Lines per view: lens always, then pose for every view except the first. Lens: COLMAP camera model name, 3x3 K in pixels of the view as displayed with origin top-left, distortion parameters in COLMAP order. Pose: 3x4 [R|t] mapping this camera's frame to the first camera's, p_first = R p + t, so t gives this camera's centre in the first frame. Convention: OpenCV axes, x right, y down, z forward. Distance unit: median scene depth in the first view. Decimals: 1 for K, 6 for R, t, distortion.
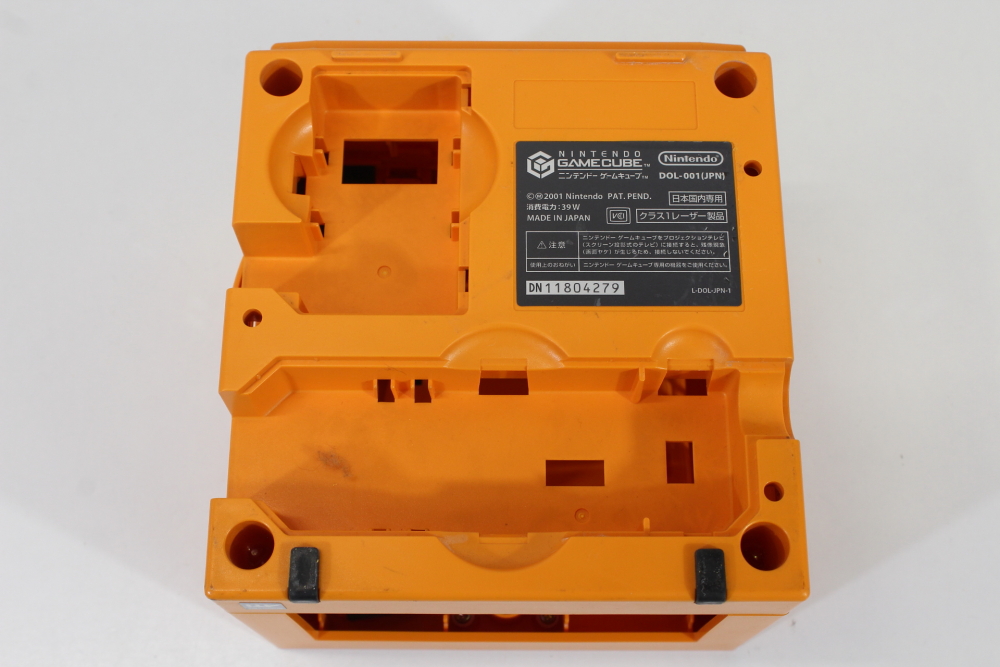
lens RADIAL K [[1378.6, 0, 500.0], [0, 1378.6, 333.5], [0, 0, 1]] dist [-0.006899, -0.007357]
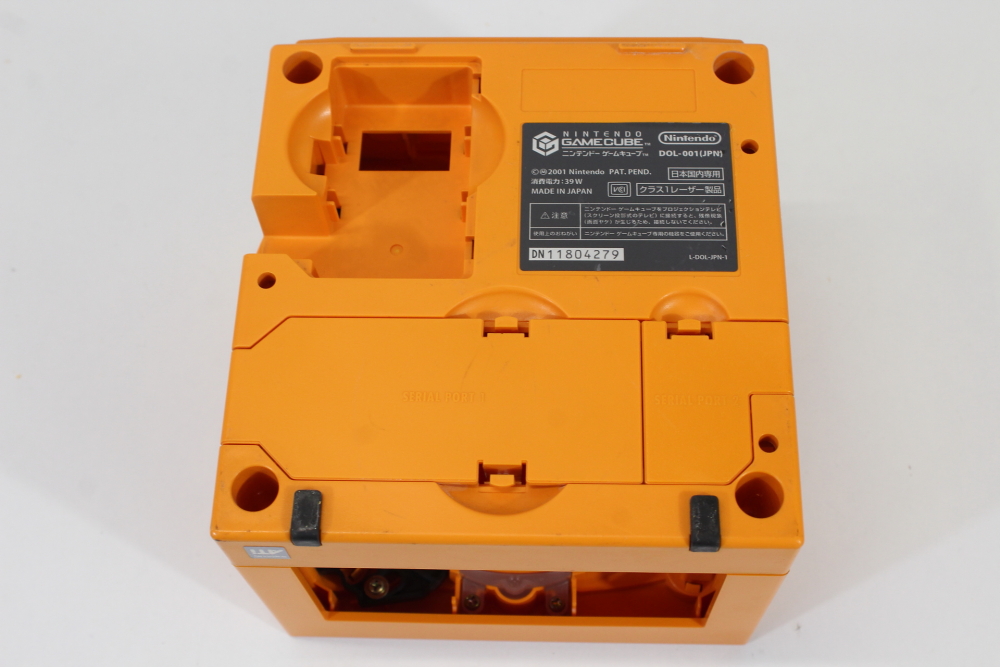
lens RADIAL K [[1378.6, 0, 500.0], [0, 1378.6, 333.5], [0, 0, 1]] dist [-0.006899, -0.007357]
pose [[0.998957, 0.004440, -0.045450, 0.043424], [-0.009464, 0.993782, -0.110939, 0.138137], [0.044675, 0.111254, 0.992787, -0.025324]]
